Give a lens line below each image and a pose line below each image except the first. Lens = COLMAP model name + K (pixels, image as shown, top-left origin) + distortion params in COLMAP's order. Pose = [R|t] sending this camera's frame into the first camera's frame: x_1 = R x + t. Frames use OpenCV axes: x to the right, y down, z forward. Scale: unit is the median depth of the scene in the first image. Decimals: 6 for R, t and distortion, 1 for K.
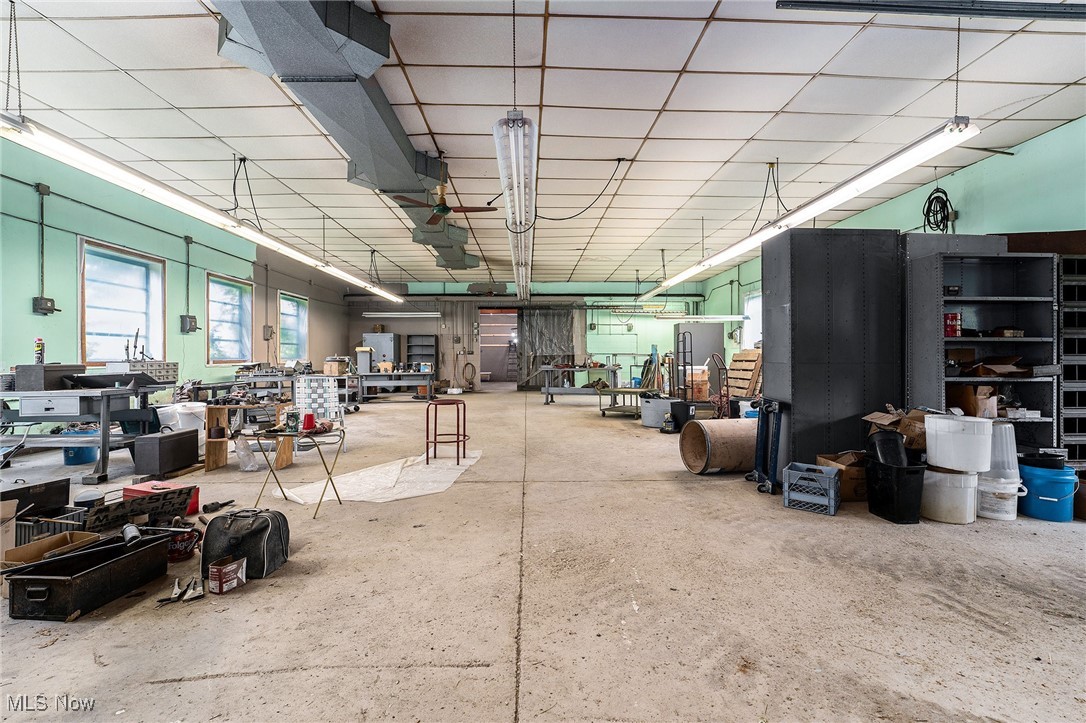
lens RADIAL K [[457.0, 0, 538.6], [0, 457.0, 357.6], [0, 0, 1]] dist [-0.023879, 0.000104]
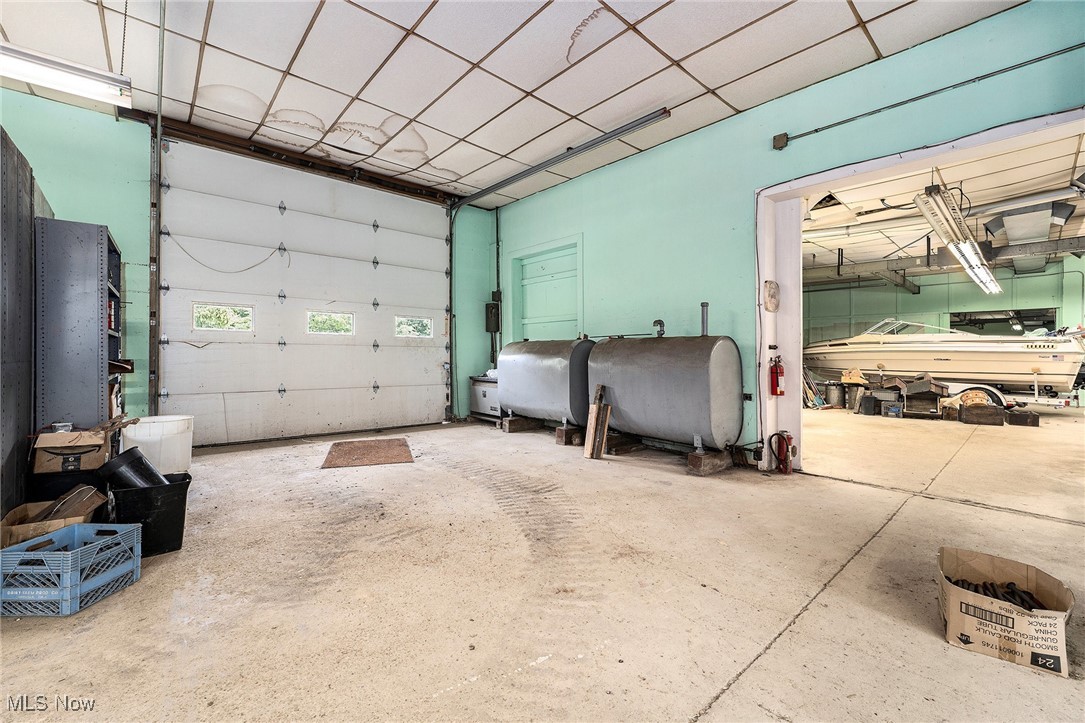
lens RADIAL K [[417.4, 0, 563.1], [0, 417.4, 359.2], [0, 0, 1]] dist [-0.036964, 0.000179]
pose [[-0.622316, -0.009975, 0.782703, -0.149822], [-0.007313, 0.999949, 0.006929, 0.000278], [-0.782732, -0.001412, -0.622357, 0.556687]]
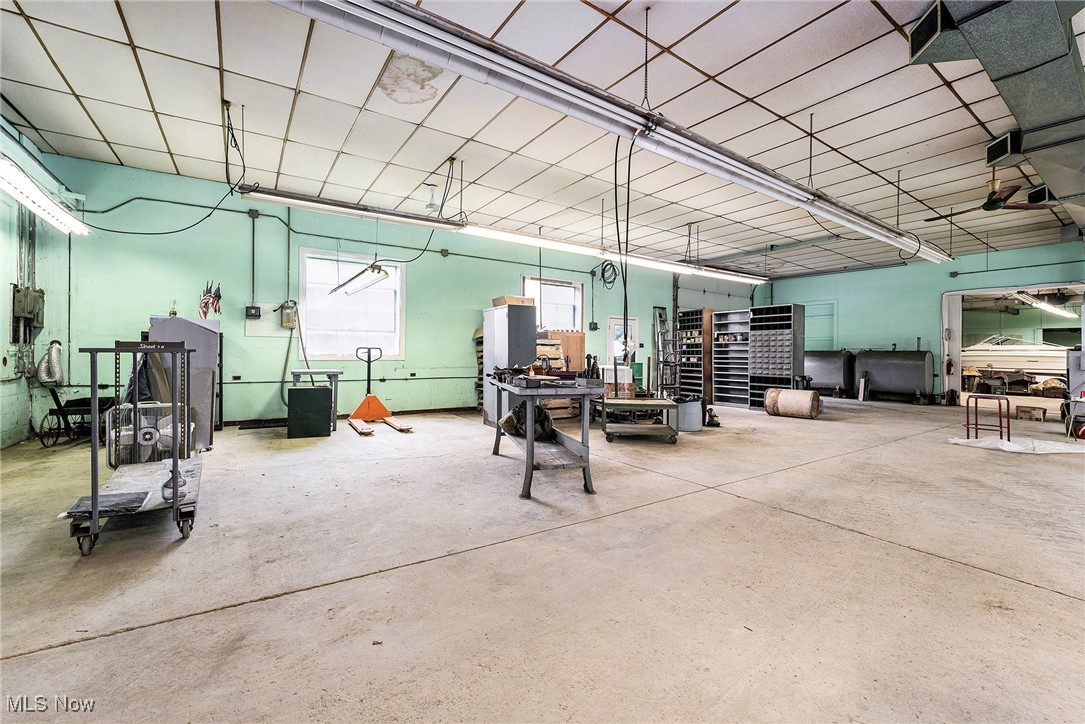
lens RADIAL K [[456.6, 0, 538.1], [0, 456.6, 358.1], [0, 0, 1]] dist [-0.023879, 0.000104]
pose [[-0.529366, -0.010212, 0.848332, -0.636270], [-0.011385, 0.999923, 0.004933, 0.005672], [-0.848317, -0.007047, -0.529441, 2.931853]]
